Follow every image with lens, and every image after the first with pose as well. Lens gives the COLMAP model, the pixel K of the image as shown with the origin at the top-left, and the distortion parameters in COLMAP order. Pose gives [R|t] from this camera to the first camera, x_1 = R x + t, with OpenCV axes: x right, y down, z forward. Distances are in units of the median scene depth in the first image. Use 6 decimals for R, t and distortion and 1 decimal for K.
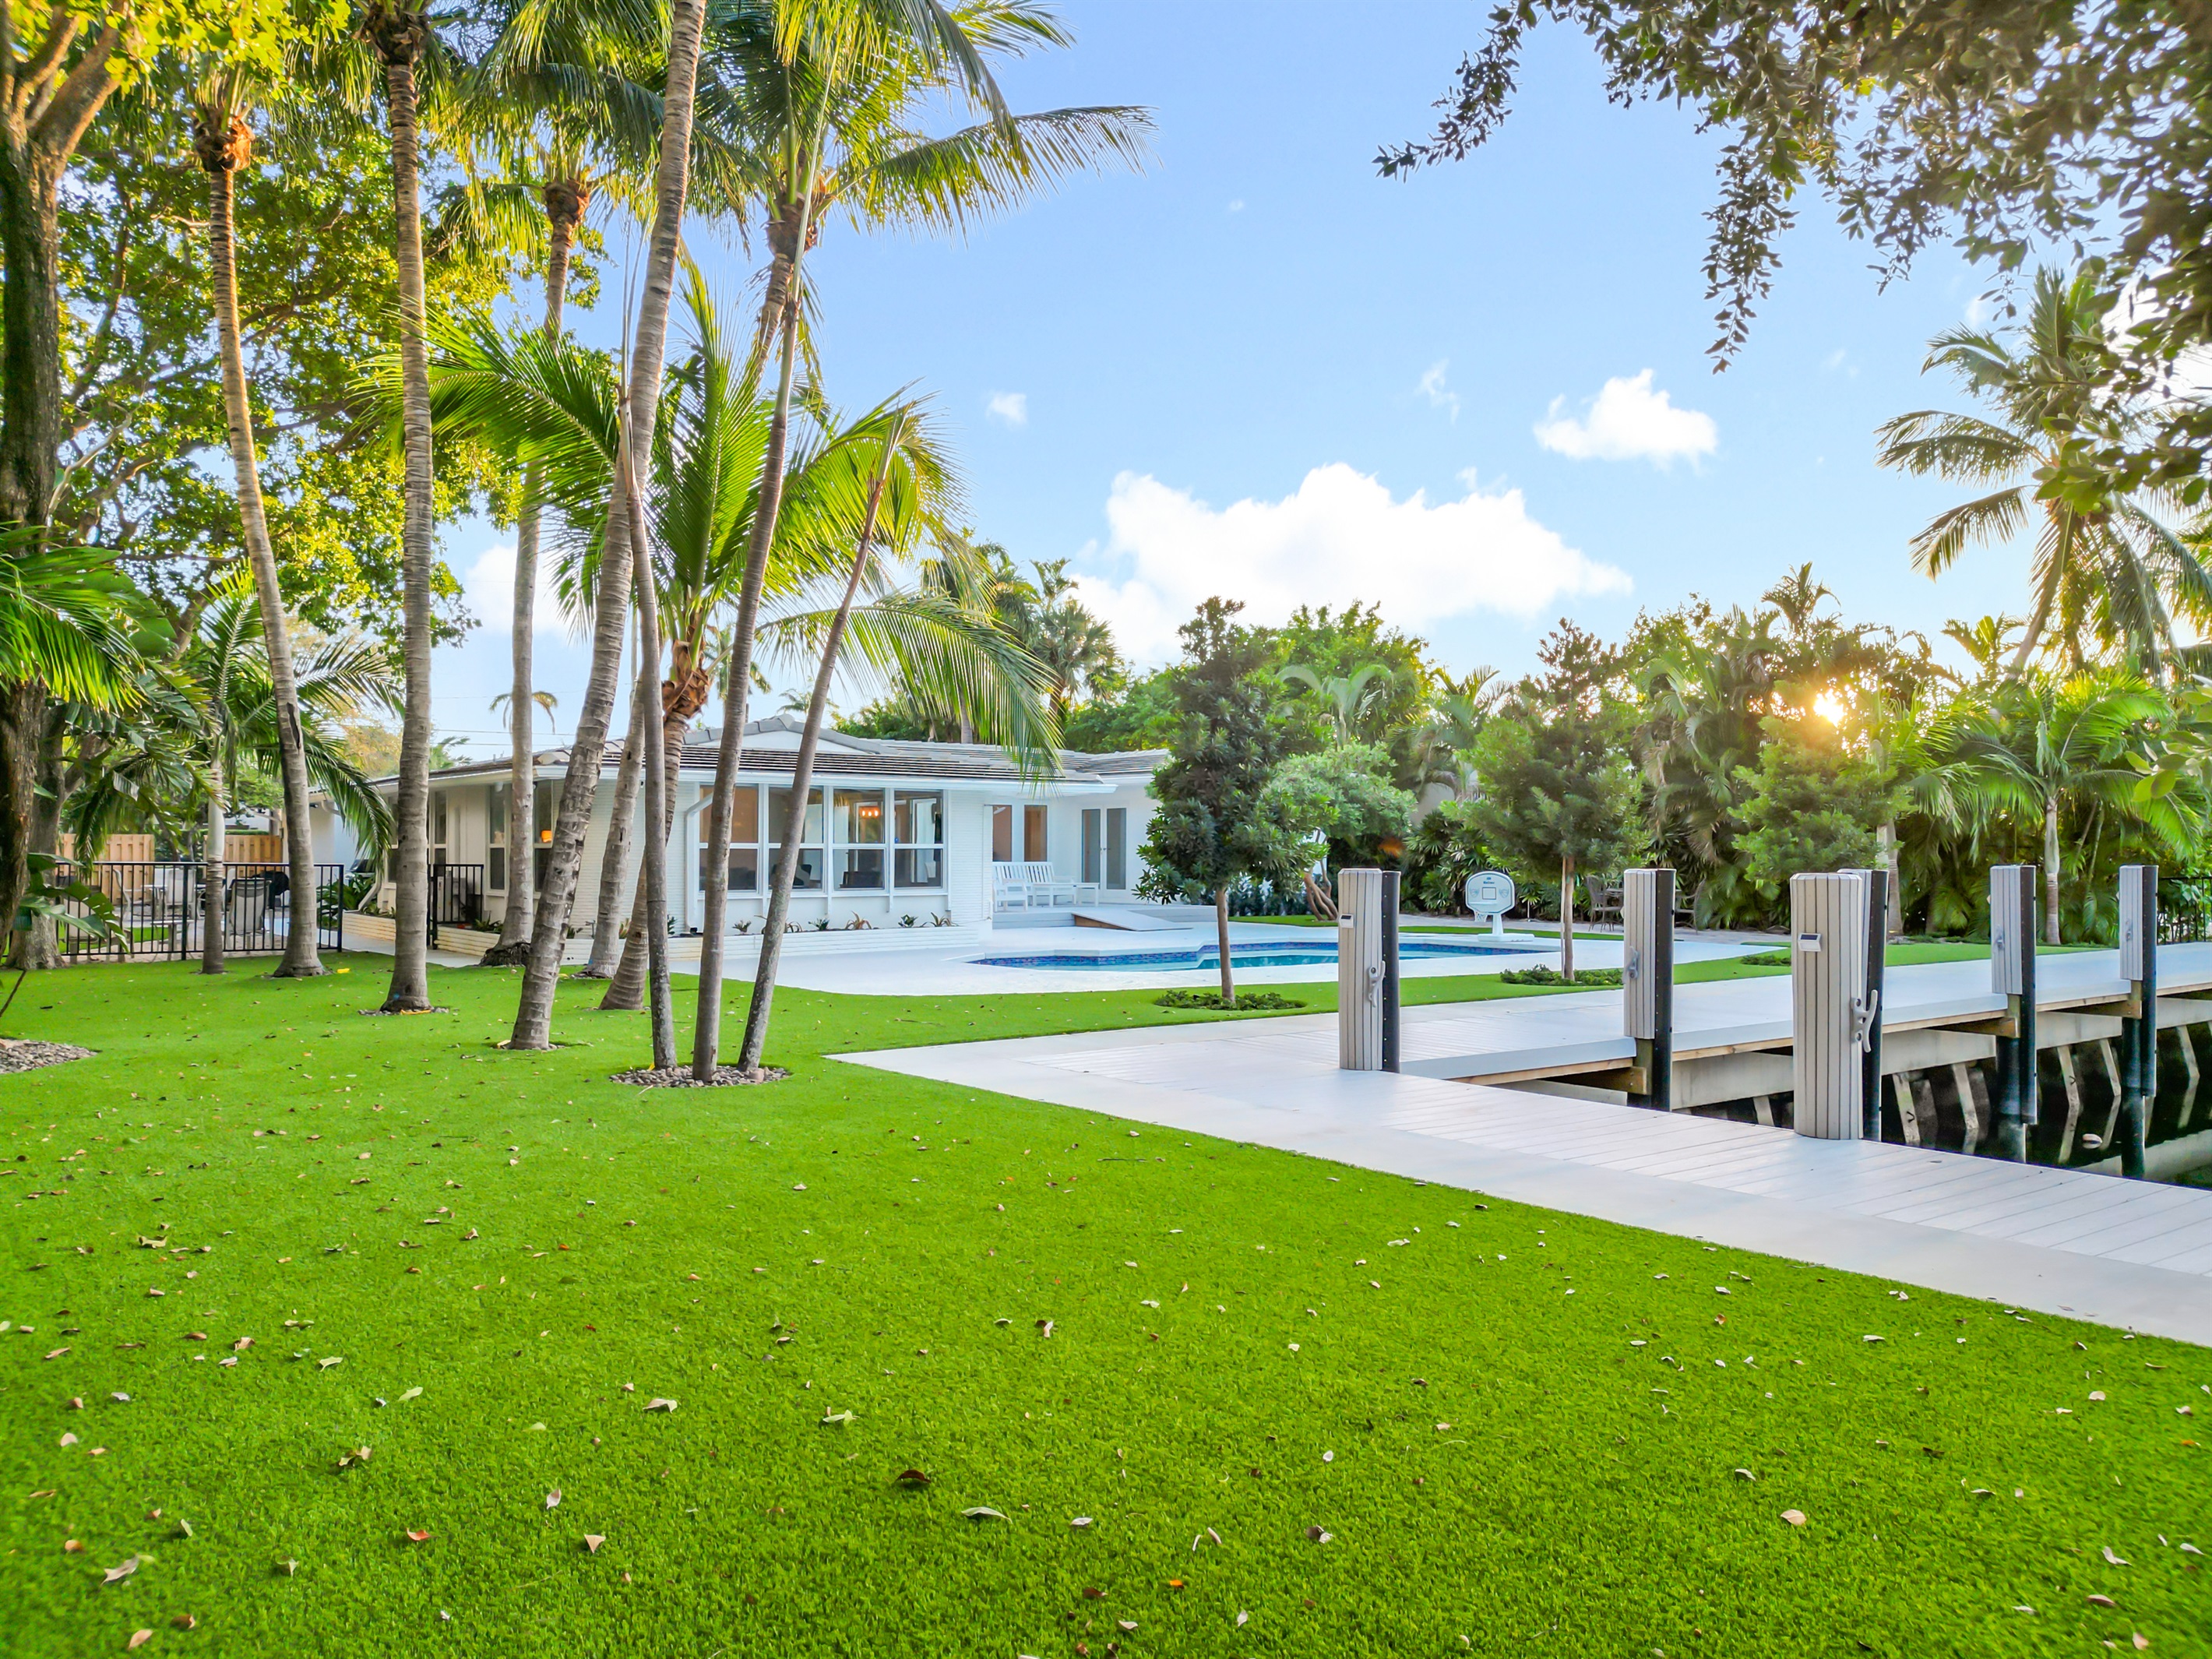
lens RADIAL K [[1637.1, 0, 1106.0], [0, 1637.1, 829.5], [0, 0, 1]] dist [0.157586, -0.001463]
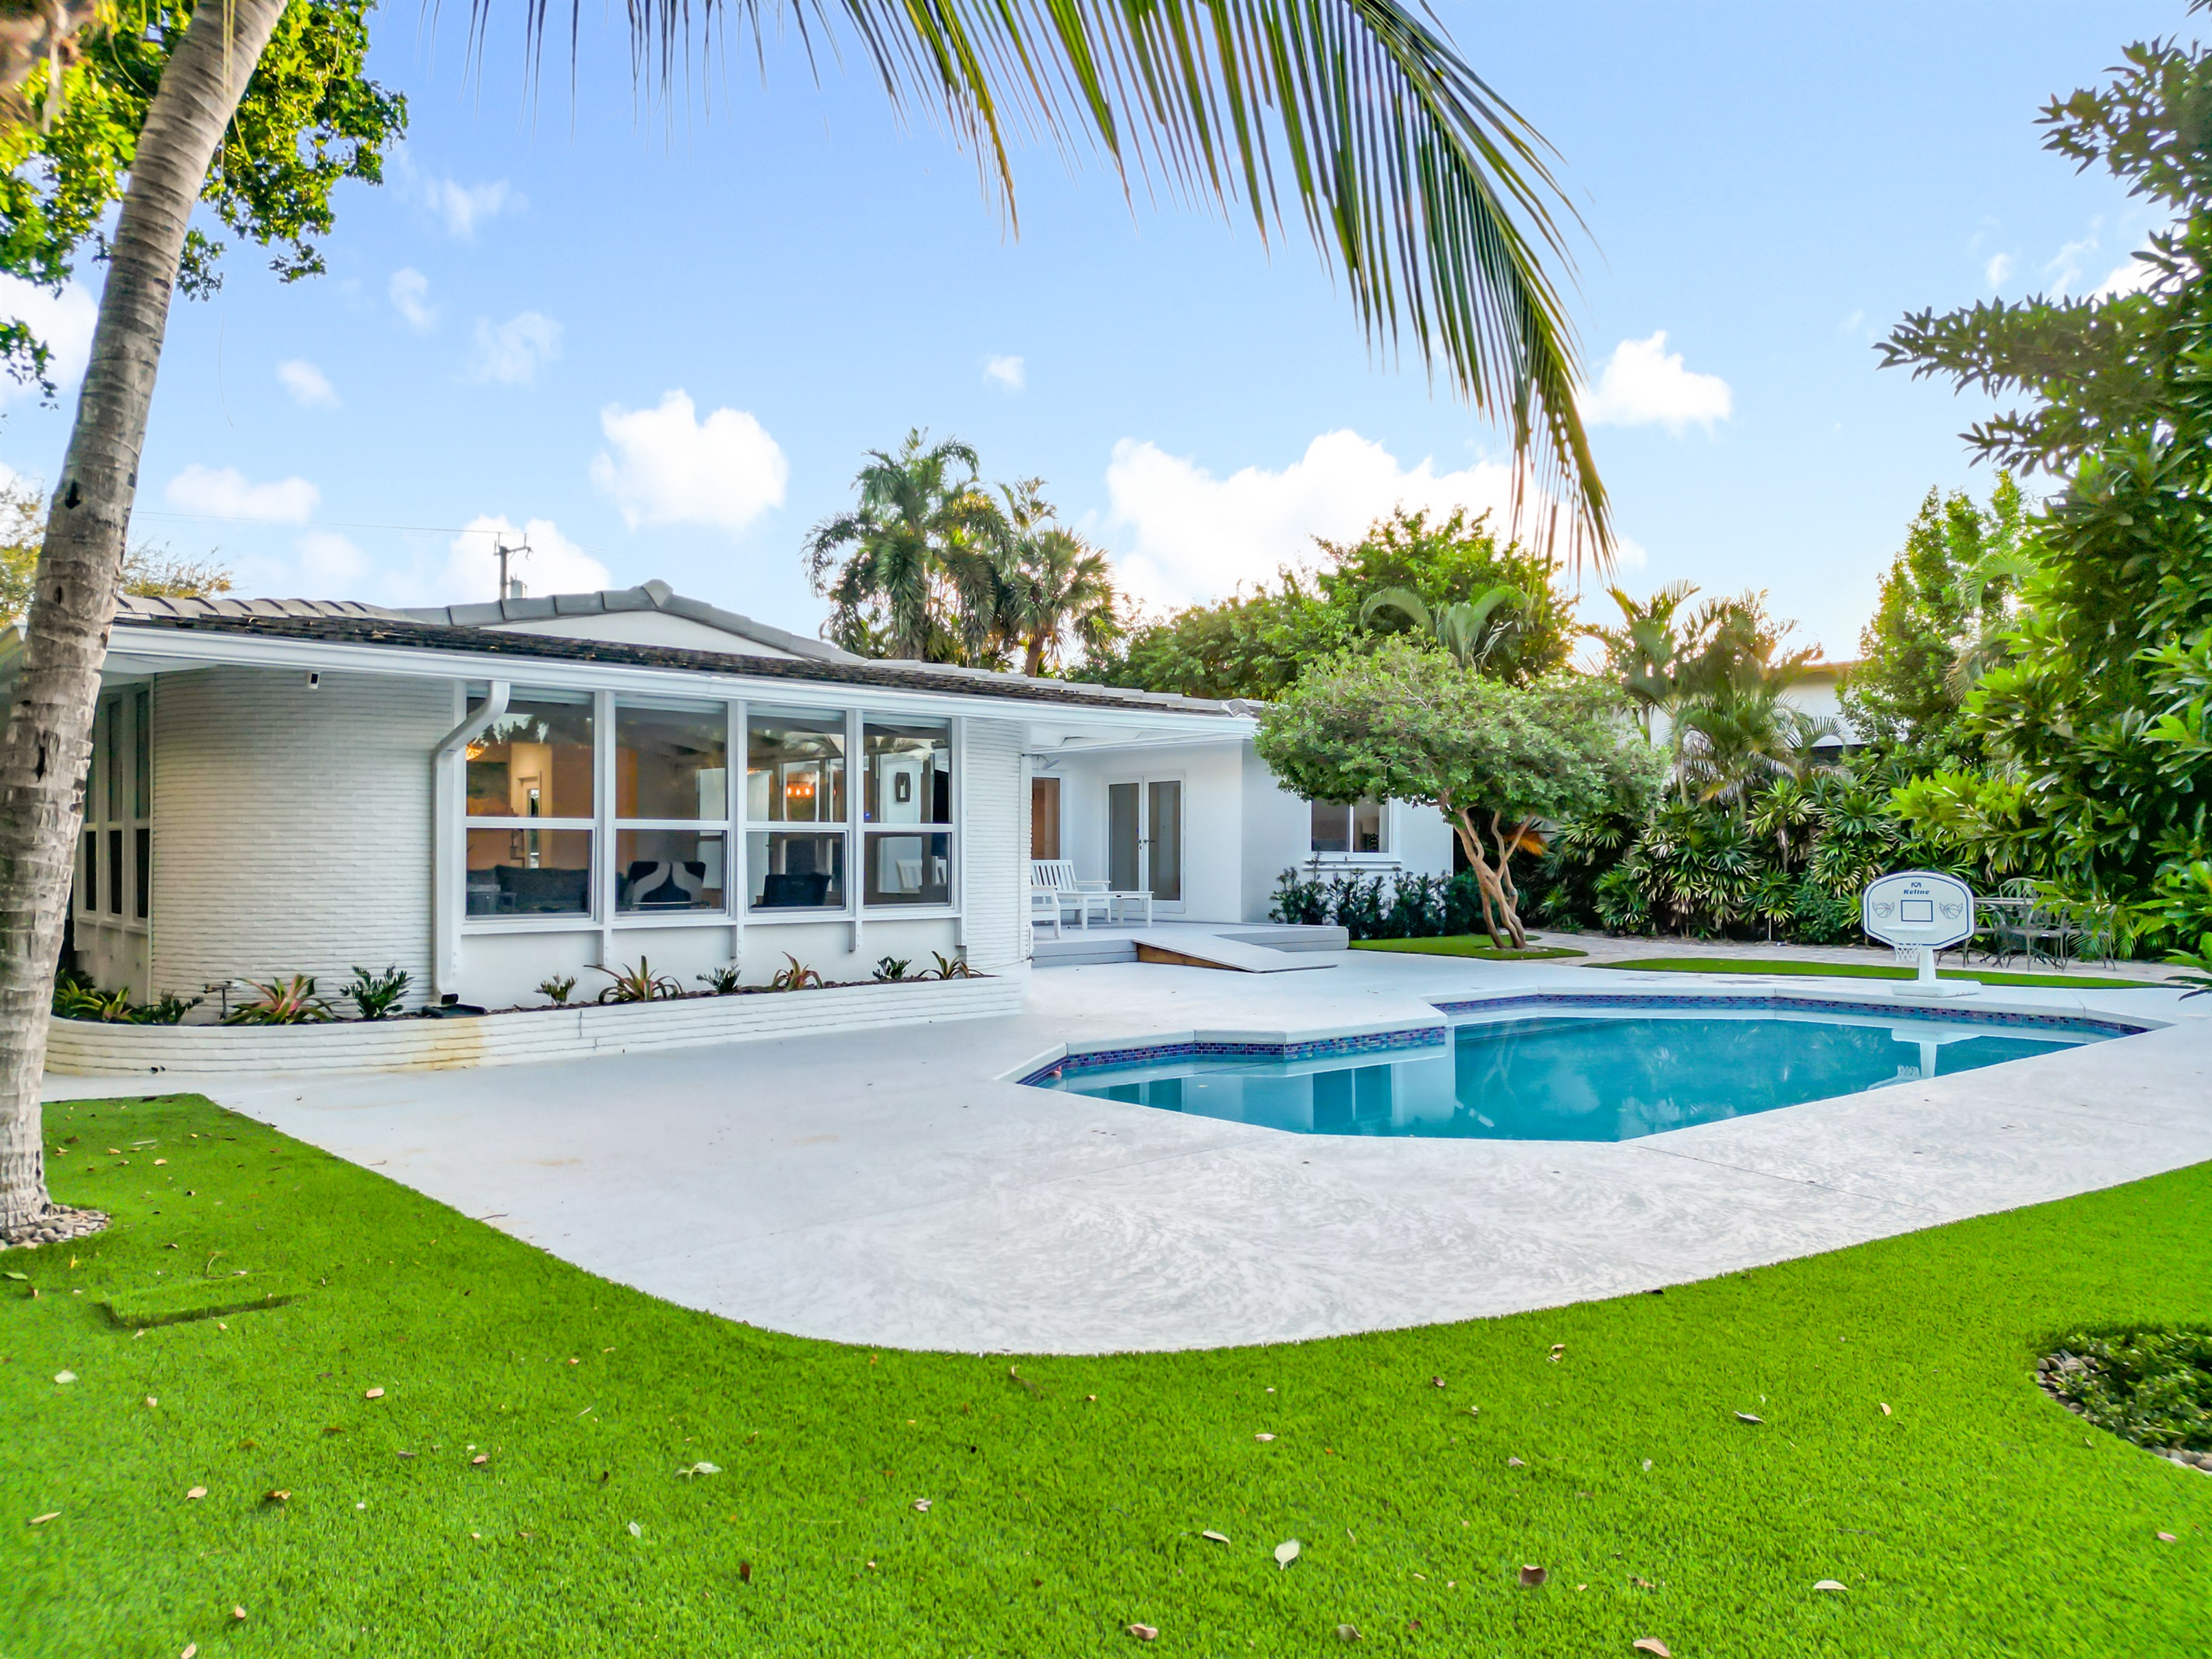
lens RADIAL K [[1509.8, 0, 1106.0], [0, 1509.8, 829.5], [0, 0, 1]] dist [-0.125123, -0.000575]
pose [[0.997442, 0.002356, 0.071438, -0.064094], [-0.002092, 0.999991, -0.003773, 0.009687], [-0.071446, 0.003614, 0.997438, 0.384741]]
